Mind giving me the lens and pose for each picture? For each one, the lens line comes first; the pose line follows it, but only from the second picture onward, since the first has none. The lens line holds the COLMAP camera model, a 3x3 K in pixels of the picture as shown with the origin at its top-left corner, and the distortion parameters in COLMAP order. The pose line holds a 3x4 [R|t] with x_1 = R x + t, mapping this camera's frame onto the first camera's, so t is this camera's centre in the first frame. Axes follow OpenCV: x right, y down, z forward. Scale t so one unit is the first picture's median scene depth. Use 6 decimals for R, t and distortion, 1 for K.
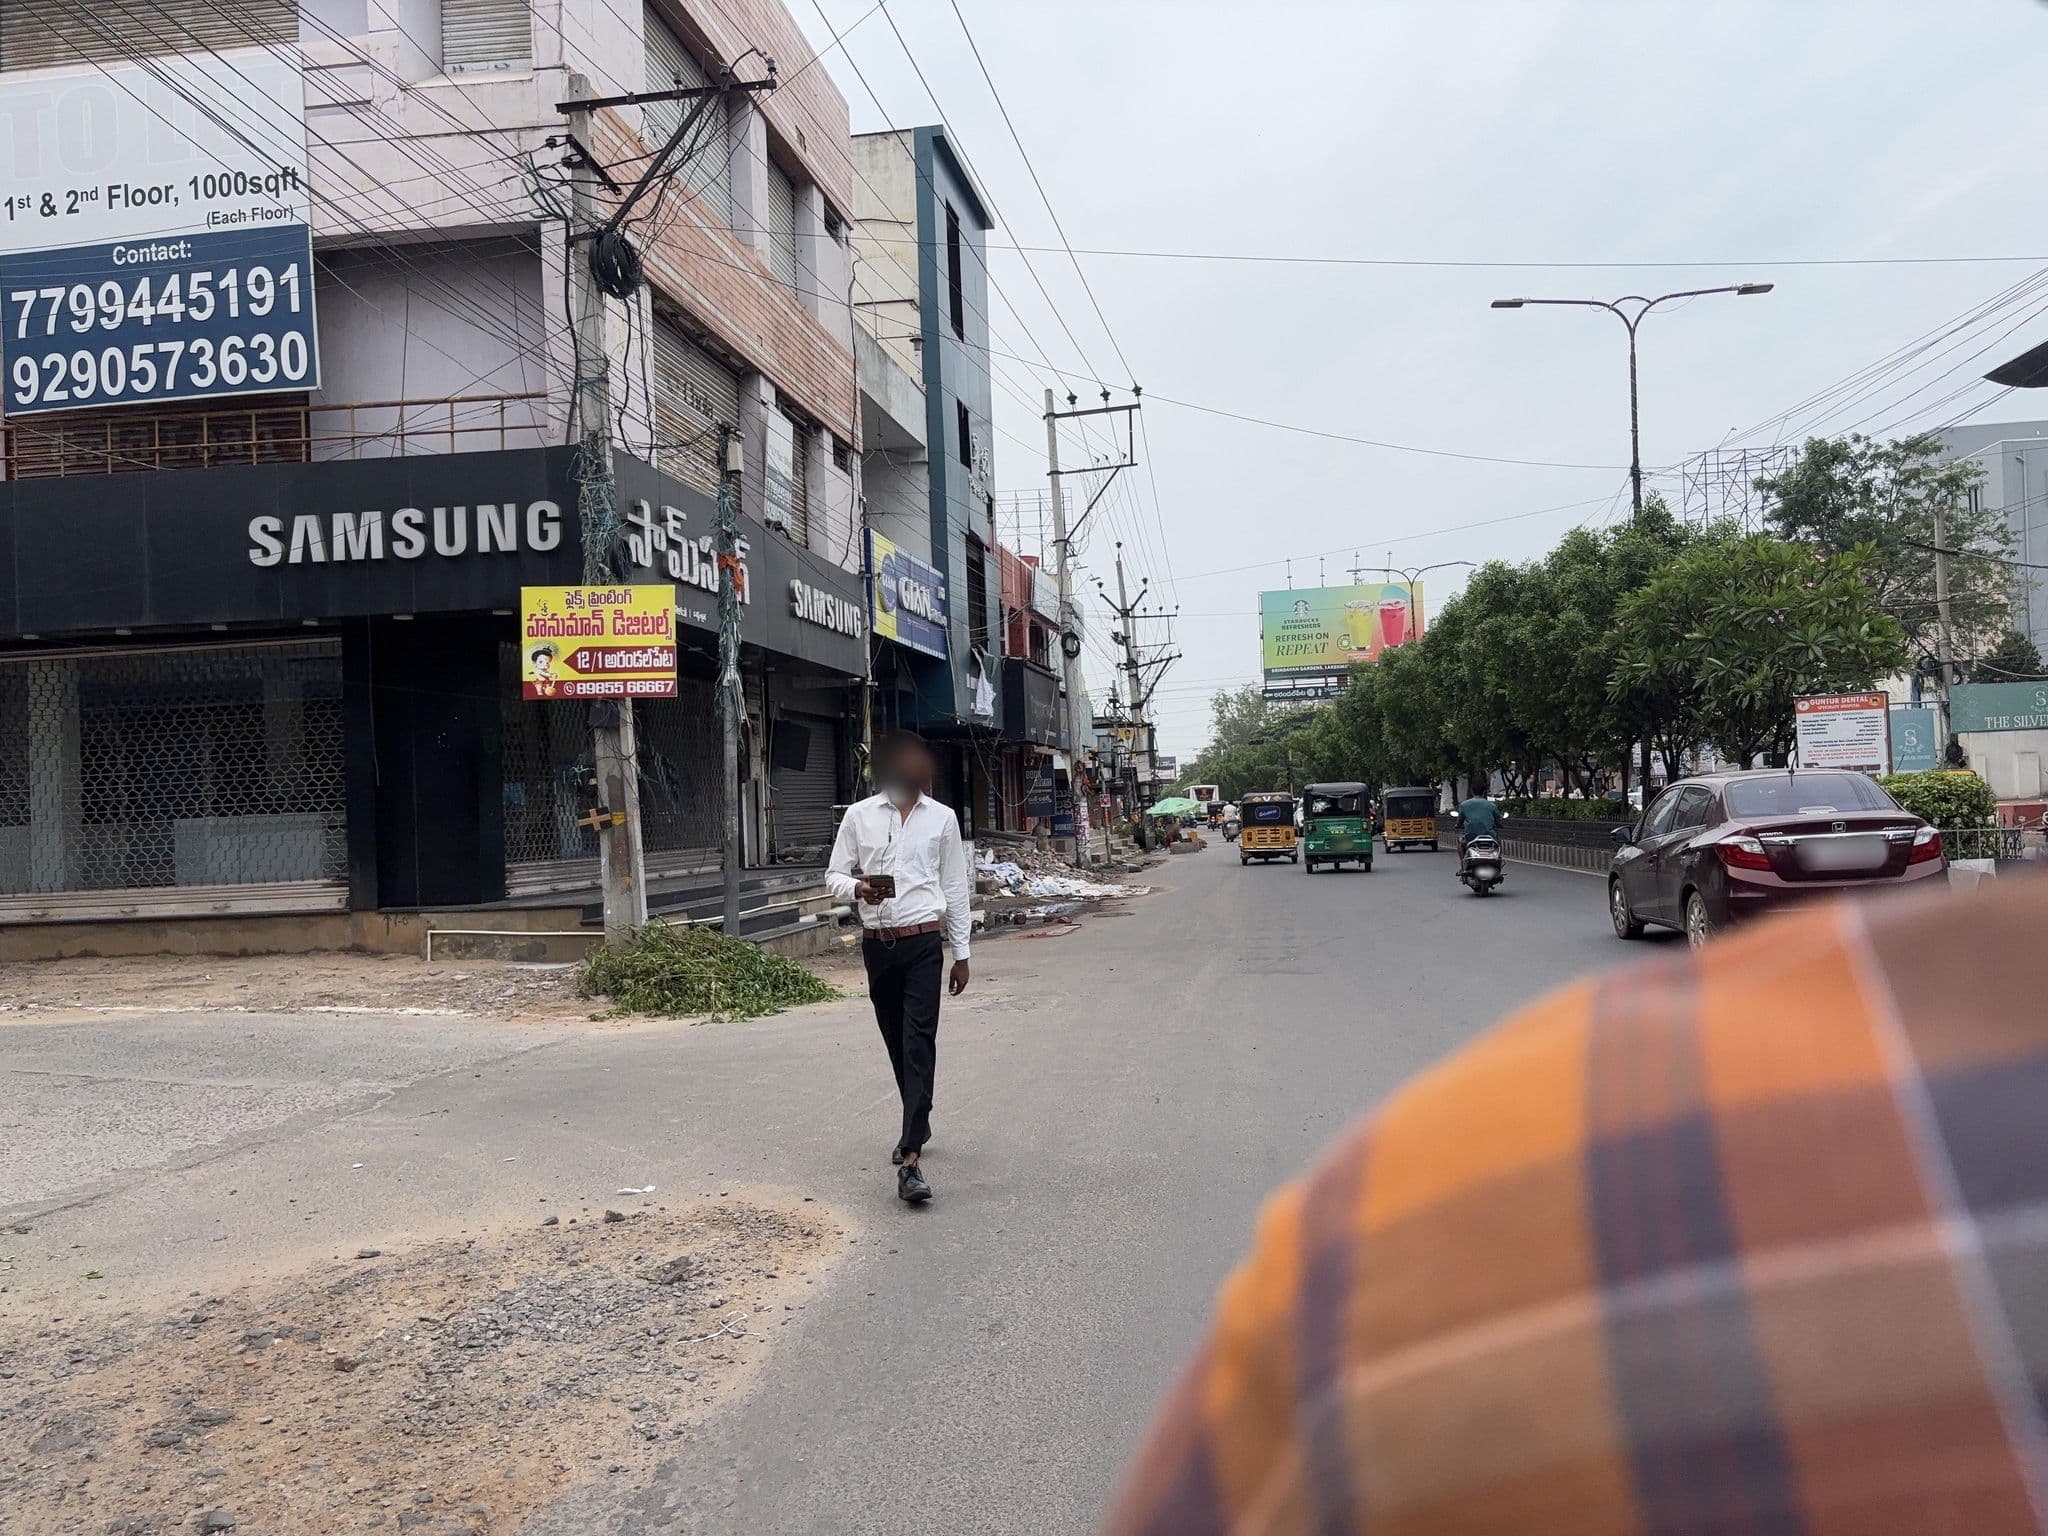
lens RADIAL K [[1661.5, 0, 1024.0], [0, 1661.5, 768.0], [0, 0, 1]] dist [-0.003058, -0.001191]
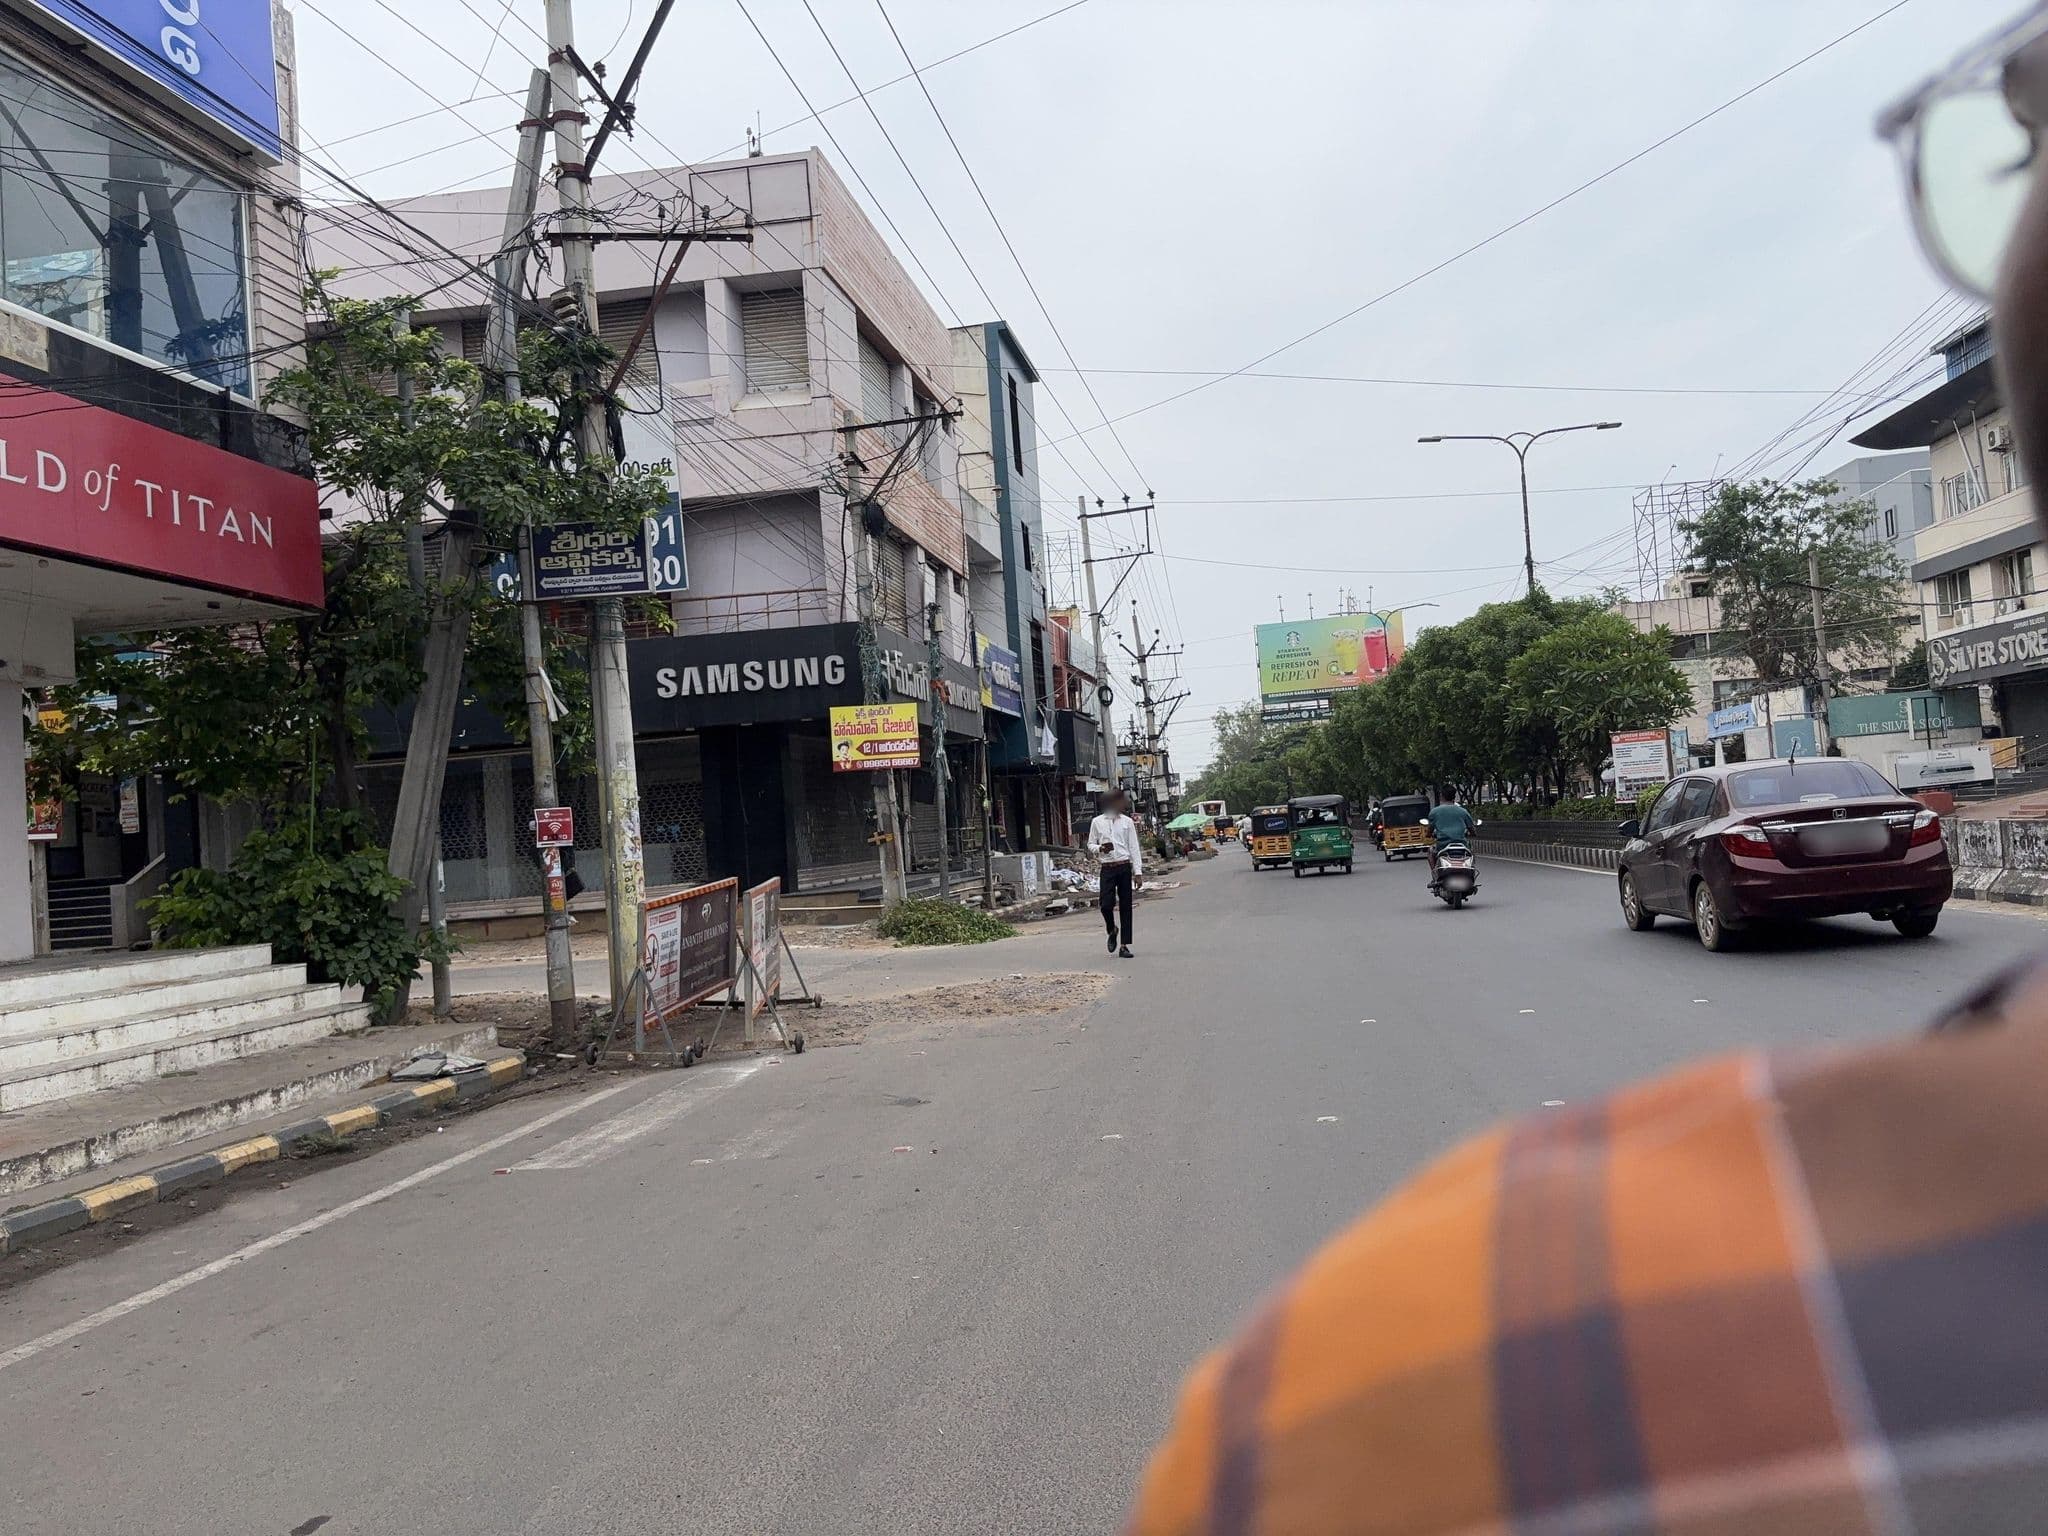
lens RADIAL K [[1686.9, 0, 1023.4], [0, 1686.9, 749.8], [0, 0, 1]] dist [0.092718, -0.270305]
pose [[0.999348, -0.036100, 0.000656, -0.046616], [0.036106, 0.999081, -0.023084, -0.007331], [0.000178, 0.023093, 0.999733, -0.358054]]
